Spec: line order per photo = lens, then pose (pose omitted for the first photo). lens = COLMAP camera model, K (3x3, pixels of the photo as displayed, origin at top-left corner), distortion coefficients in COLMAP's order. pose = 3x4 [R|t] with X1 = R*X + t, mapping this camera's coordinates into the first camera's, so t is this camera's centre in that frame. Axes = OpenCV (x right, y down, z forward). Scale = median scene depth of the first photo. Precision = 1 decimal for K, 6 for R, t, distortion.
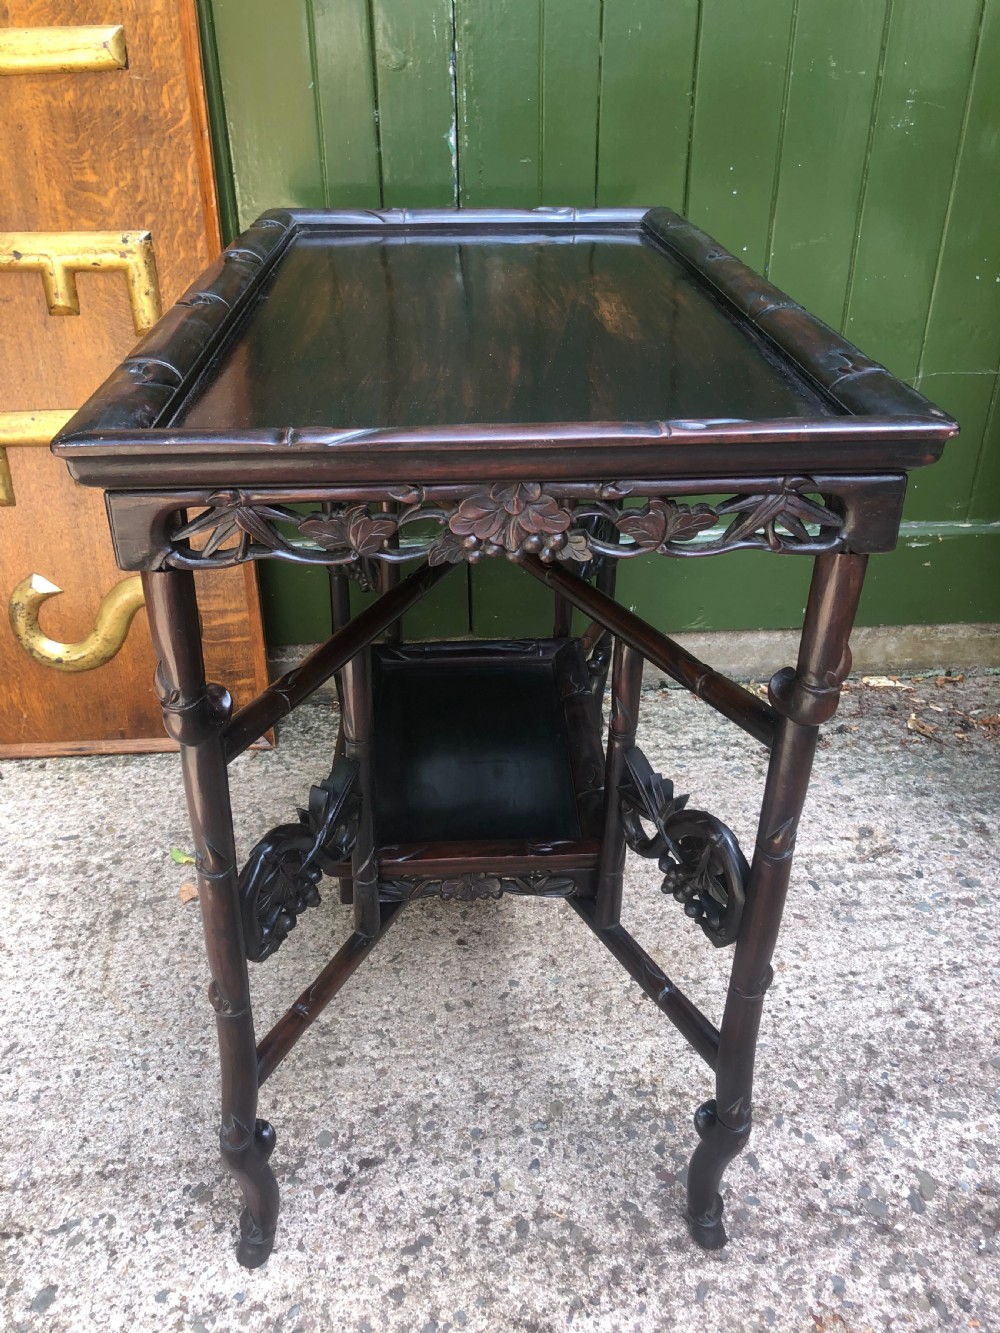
lens RADIAL K [[1110.7, 0, 504.7], [0, 1110.7, 657.1], [0, 0, 1]] dist [-0.004921, 0.022227]
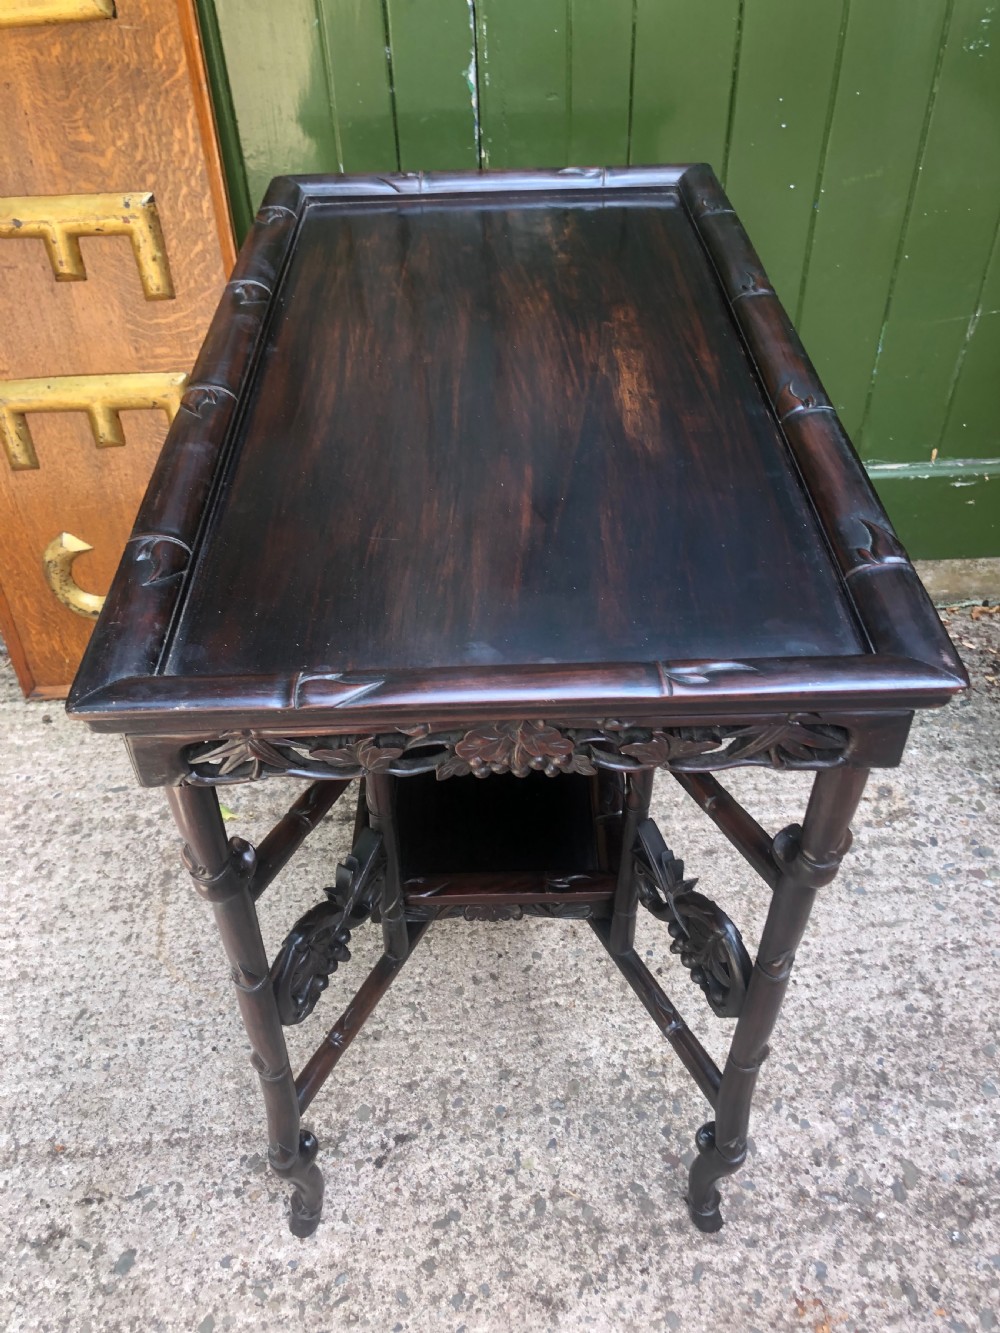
lens RADIAL K [[1110.7, 0, 490.2], [0, 1110.7, 658.8], [0, 0, 1]] dist [-0.004921, 0.022227]
pose [[0.998757, 0.002713, -0.049779, 0.016809], [0.007673, 0.978254, 0.207271, -0.217583], [0.049259, -0.207395, 0.977016, 0.012690]]
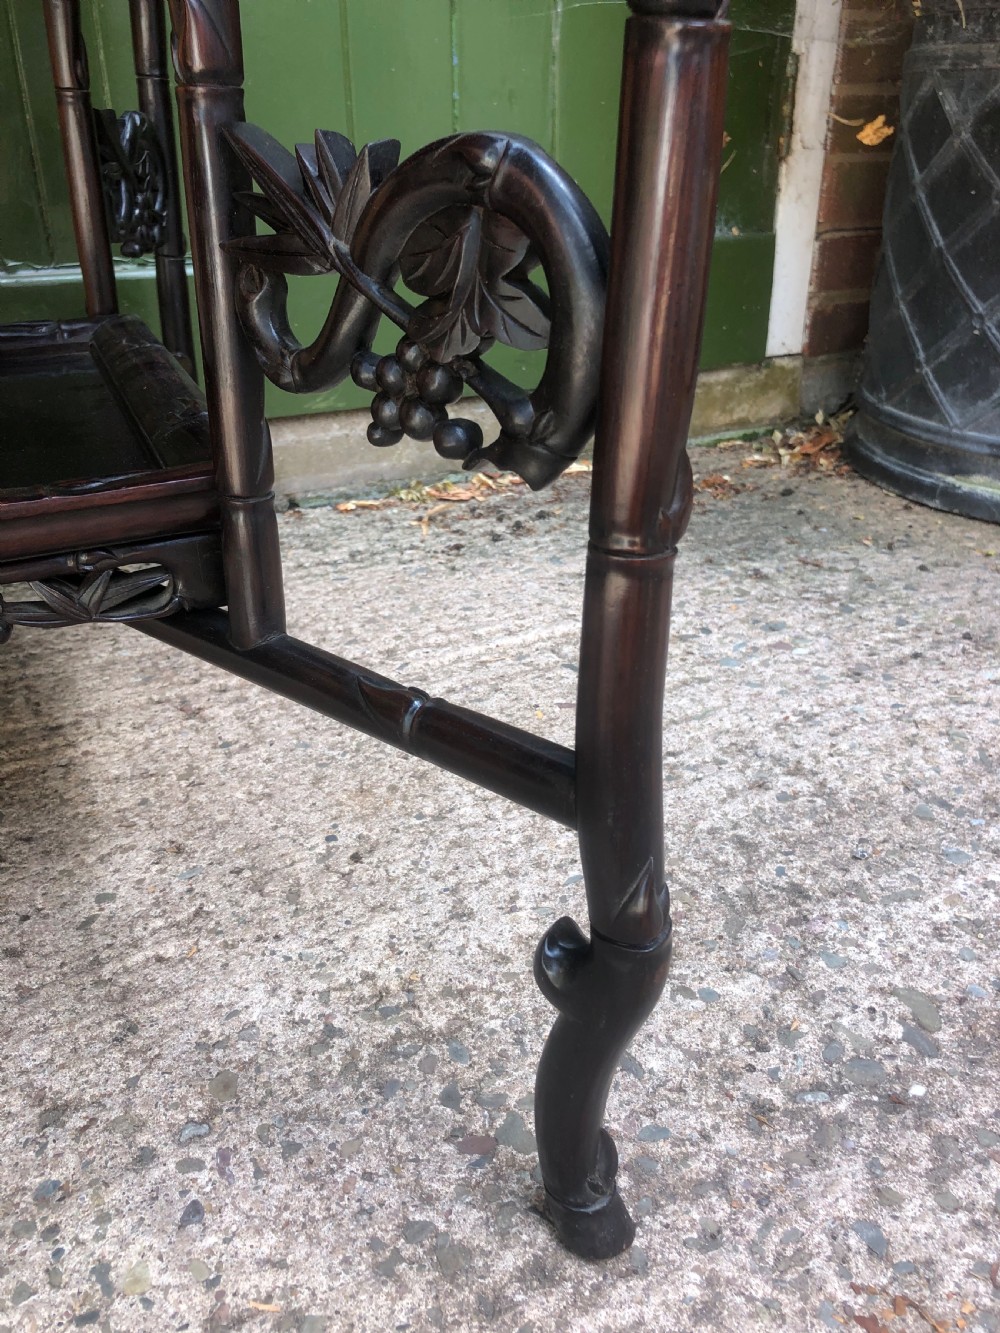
lens RADIAL K [[1110.7, 0, 506.6], [0, 1110.7, 647.4], [0, 0, 1]] dist [-0.004921, 0.022227]
pose [[0.926696, -0.164031, 0.338123, 0.026853], [0.185124, 0.982230, -0.030870, 0.239543], [-0.327051, 0.091202, 0.940595, 0.459476]]
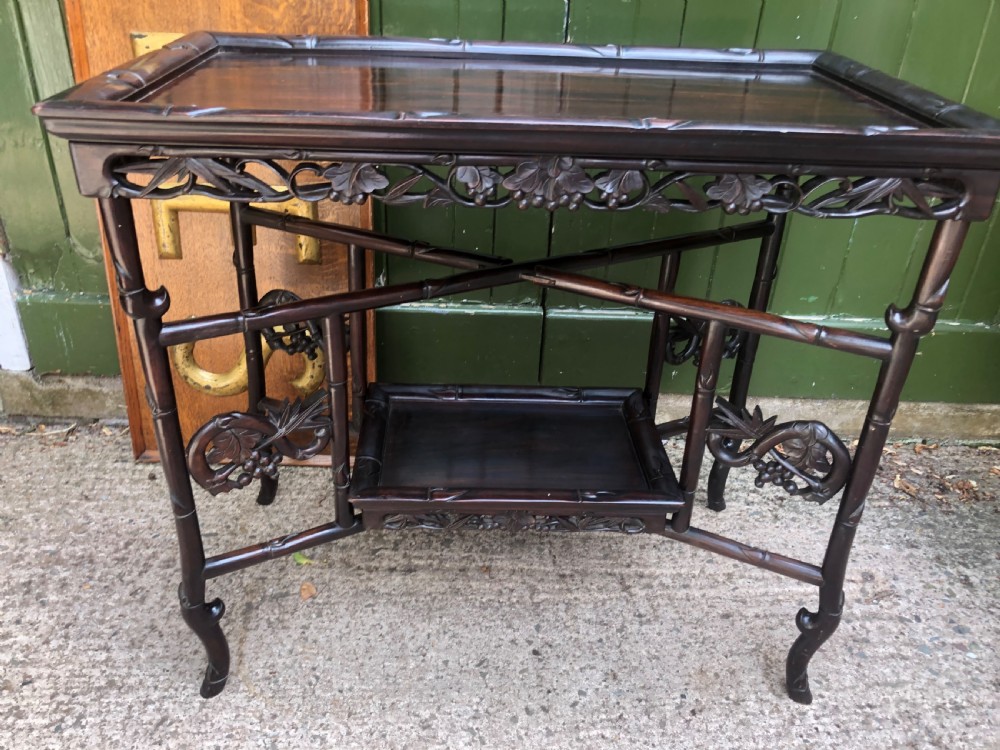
lens RADIAL K [[833.2, 0, 485.2], [0, 833.2, 381.7], [0, 0, 1]] dist [-0.004921, 0.022227]
pose [[0.997612, 0.066702, -0.017904, -0.105805], [-0.066545, 0.997741, 0.009243, -0.041419], [0.018481, -0.008029, 0.999797, 0.115531]]
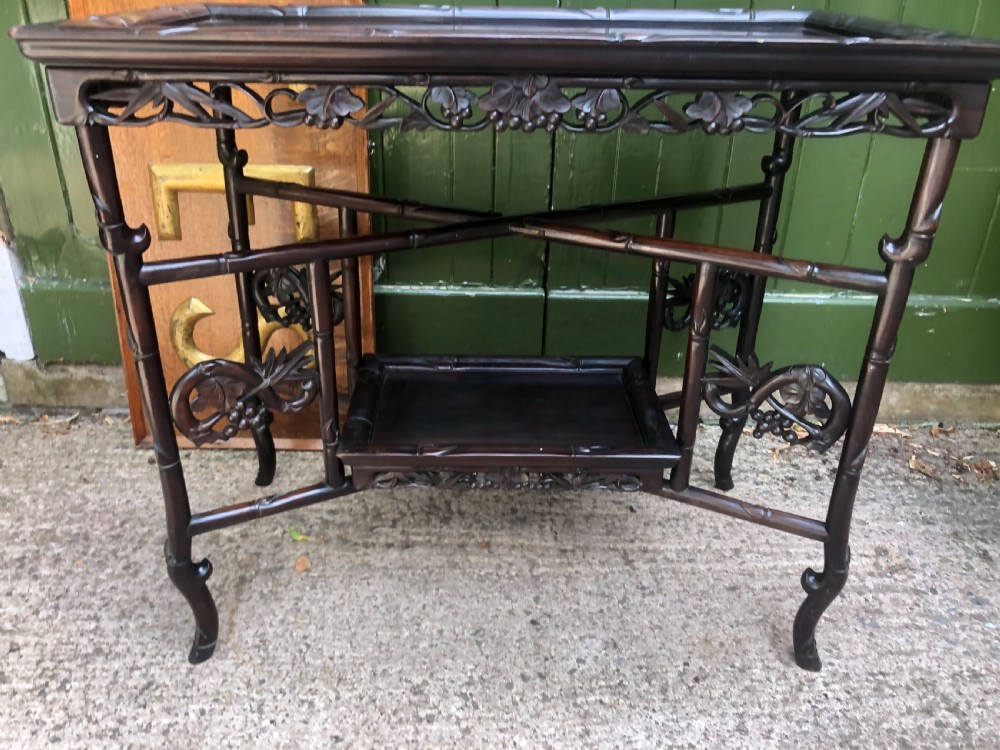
lens RADIAL K [[833.2, 0, 490.4], [0, 833.2, 387.8], [0, 0, 1]] dist [-0.004921, 0.022227]
pose [[0.997401, 0.054807, -0.046763, -0.062488], [-0.056479, 0.997783, -0.035213, 0.050419], [0.044729, 0.037763, 0.998285, 0.133000]]
